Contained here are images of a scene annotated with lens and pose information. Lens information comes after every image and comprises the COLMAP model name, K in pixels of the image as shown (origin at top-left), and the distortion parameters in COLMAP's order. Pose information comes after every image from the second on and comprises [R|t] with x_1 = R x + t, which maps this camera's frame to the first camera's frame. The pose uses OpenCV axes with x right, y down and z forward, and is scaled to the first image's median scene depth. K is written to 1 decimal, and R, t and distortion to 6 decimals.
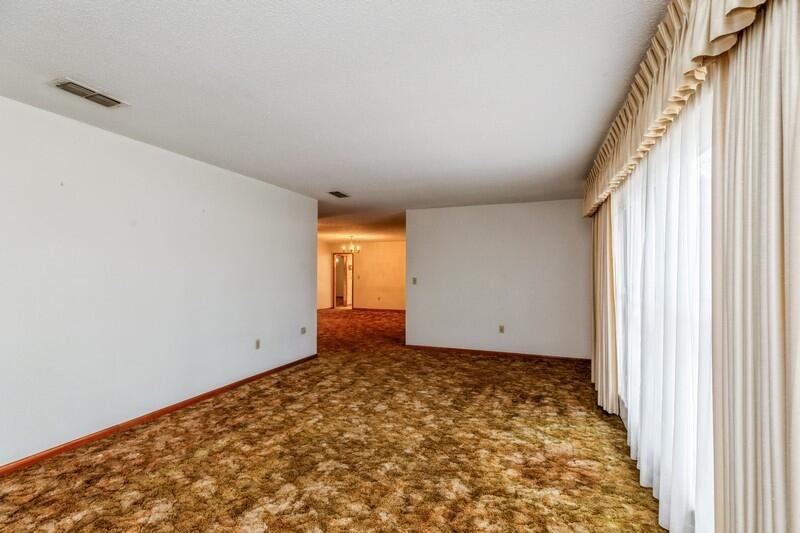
lens RADIAL K [[359.8, 0, 404.3], [0, 359.8, 276.6], [0, 0, 1]] dist [0.002683, 0.000469]
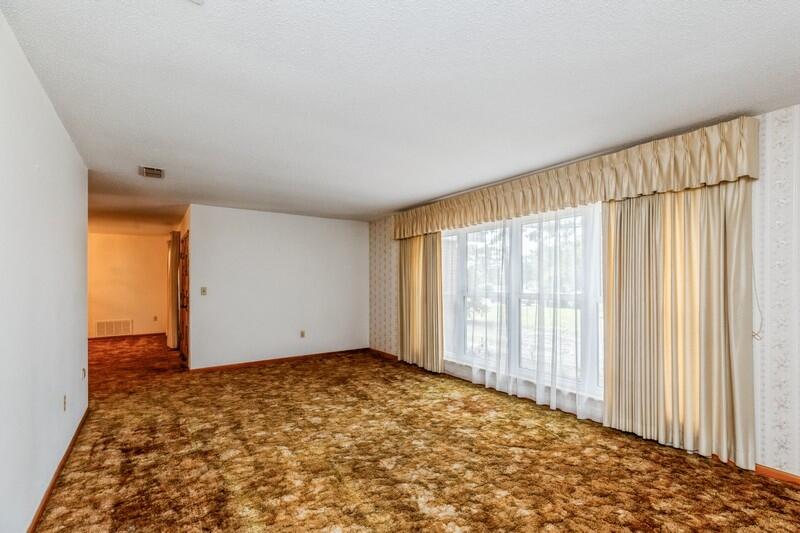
lens RADIAL K [[367.4, 0, 402.0], [0, 367.4, 292.8], [0, 0, 1]] dist [0.001345, 0.000051]
pose [[0.558116, -0.032141, 0.829140, -0.751180], [0.013185, 0.999467, 0.029868, -0.005928], [-0.829658, -0.005738, 0.558242, 0.256310]]
